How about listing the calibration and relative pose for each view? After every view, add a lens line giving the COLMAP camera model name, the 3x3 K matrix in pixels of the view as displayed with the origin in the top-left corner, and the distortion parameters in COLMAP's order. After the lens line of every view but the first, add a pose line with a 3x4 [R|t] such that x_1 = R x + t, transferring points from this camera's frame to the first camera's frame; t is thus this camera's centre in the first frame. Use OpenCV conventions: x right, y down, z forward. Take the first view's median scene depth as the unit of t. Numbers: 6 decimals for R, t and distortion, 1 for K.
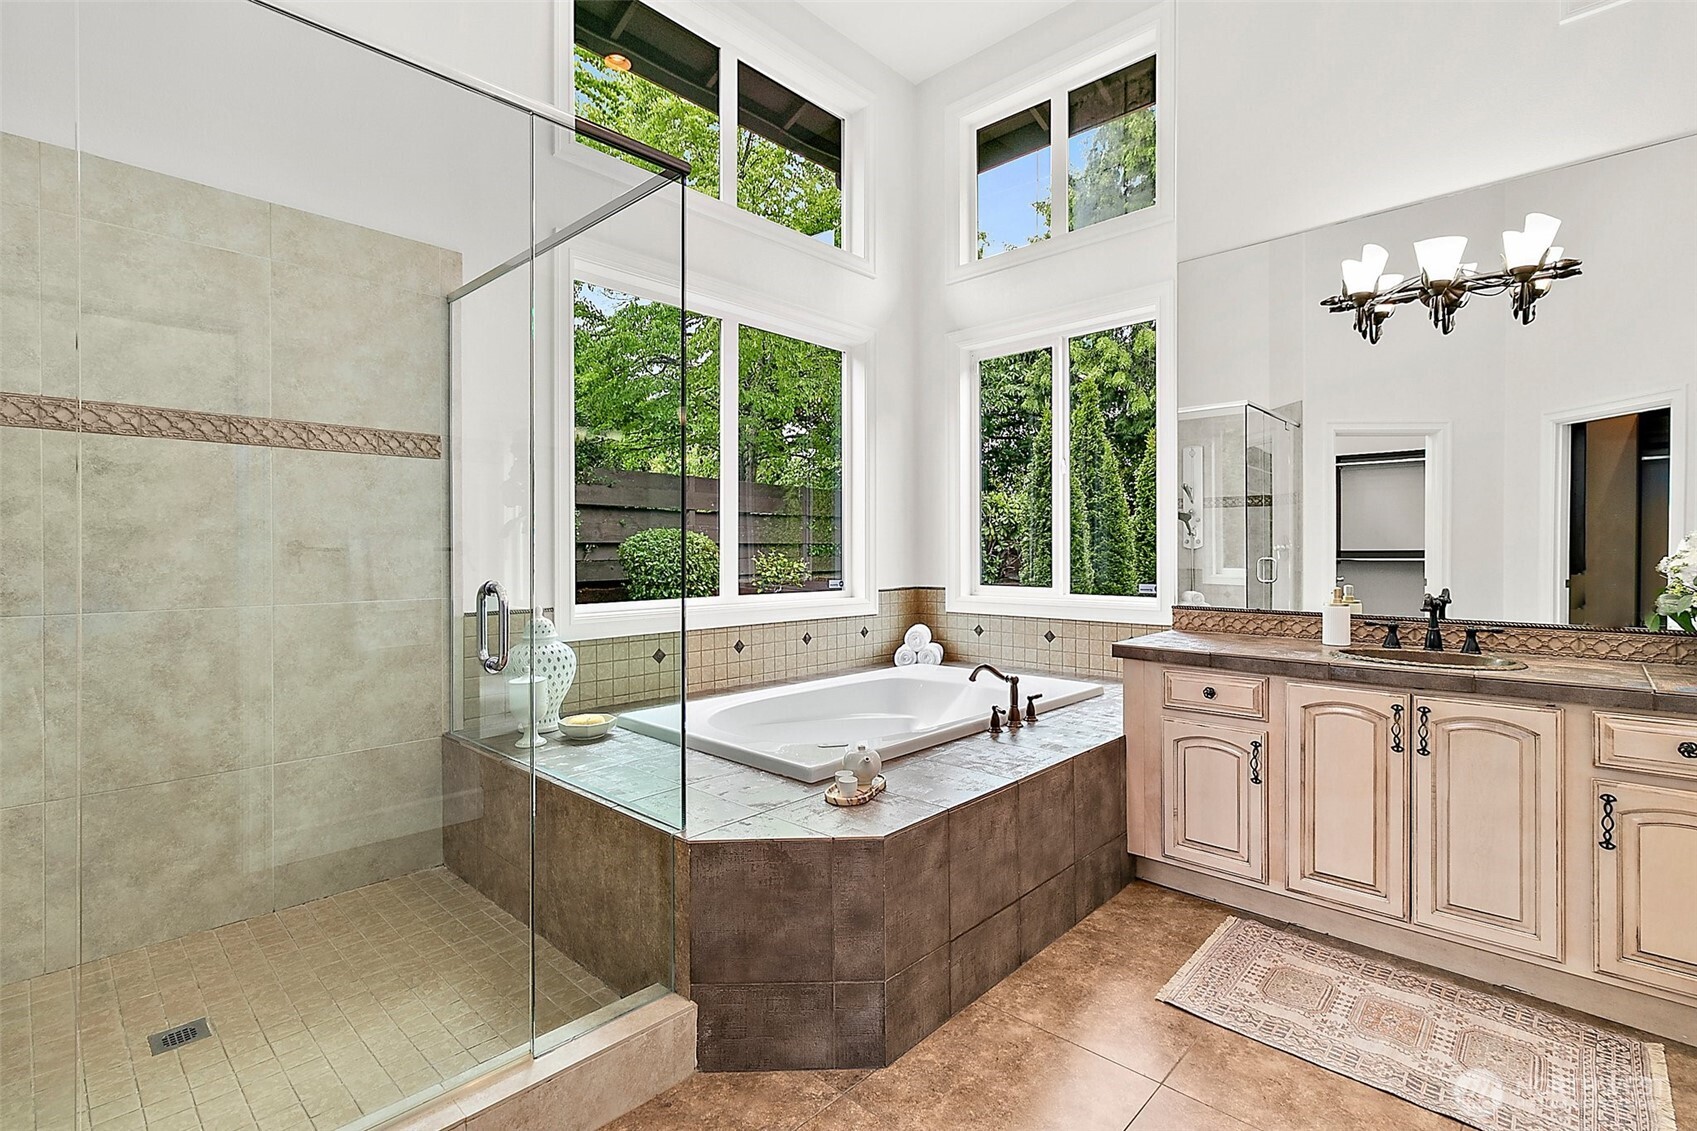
lens RADIAL K [[786.1, 0, 849.0], [0, 786.1, 558.4], [0, 0, 1]] dist [0.002421, -0.000211]
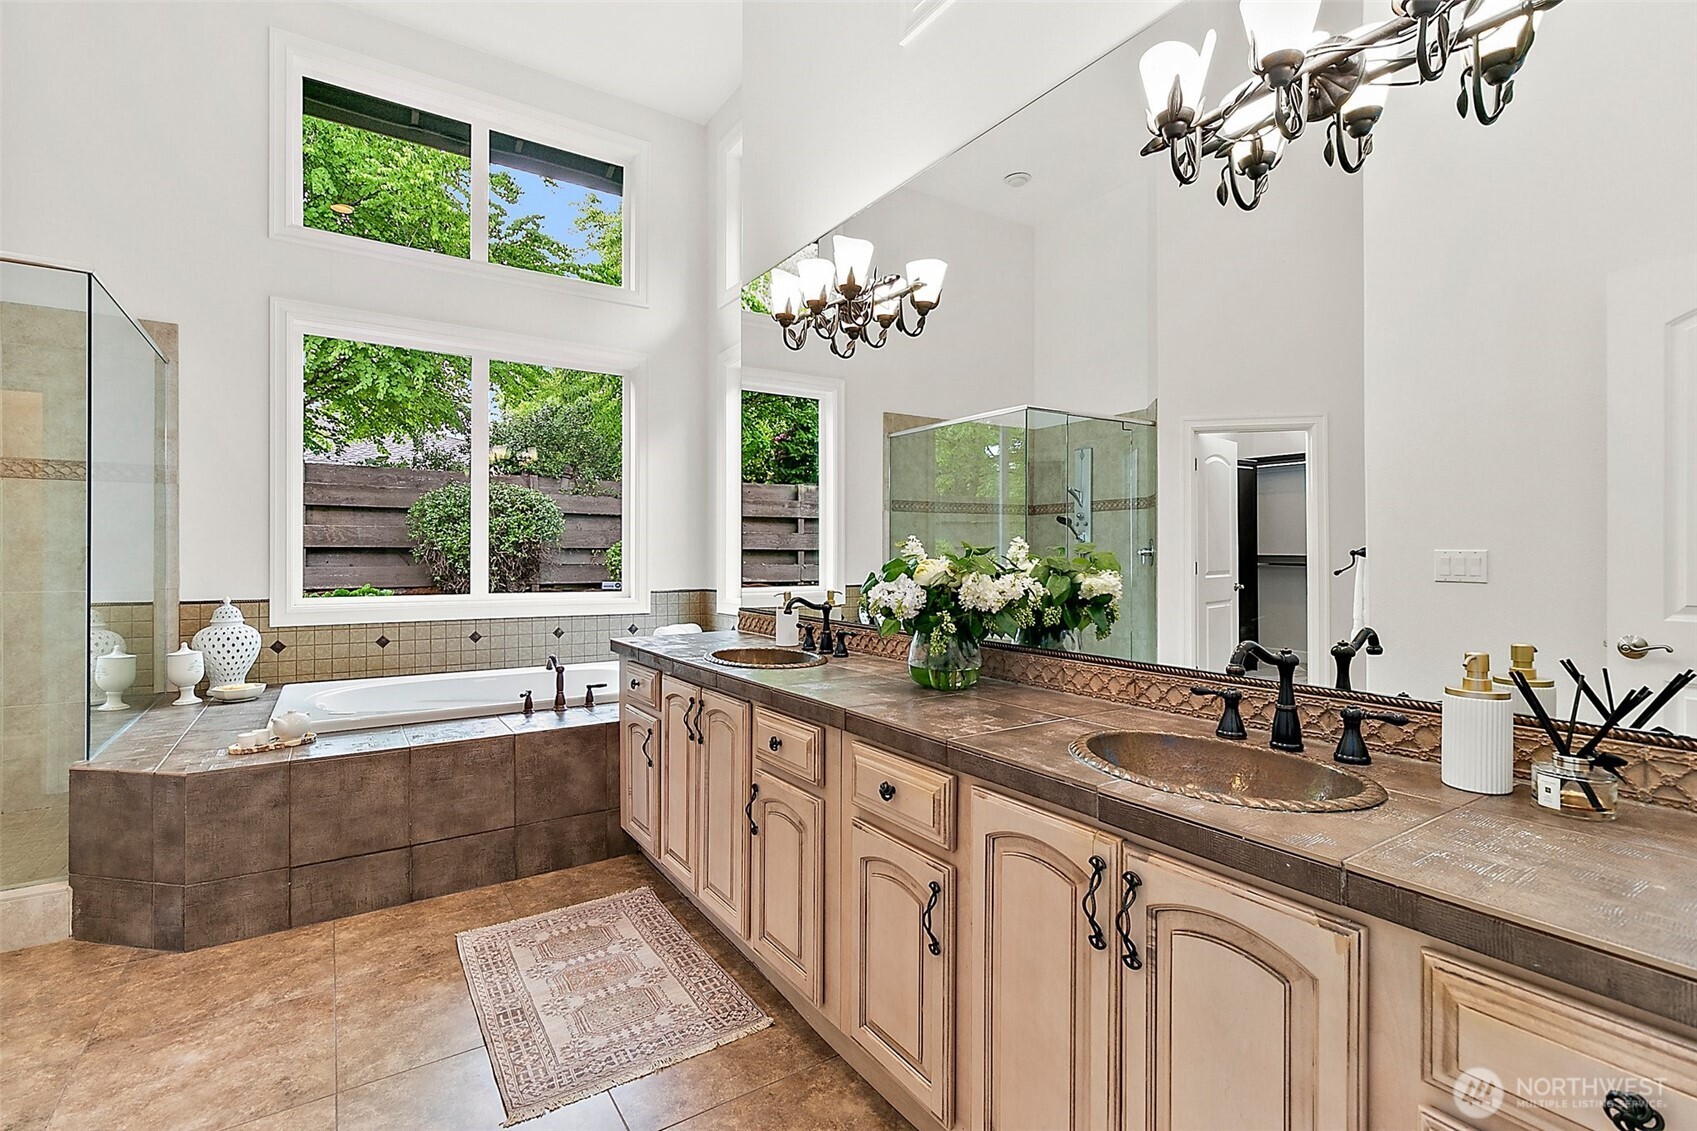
lens RADIAL K [[786.1, 0, 852.3], [0, 786.1, 562.2], [0, 0, 1]] dist [0.002421, -0.000211]
pose [[0.973954, 0.006513, -0.226650, 1.103582], [-0.007142, 0.999973, -0.001955, -0.000645], [0.226631, 0.003523, 0.973974, -0.012493]]
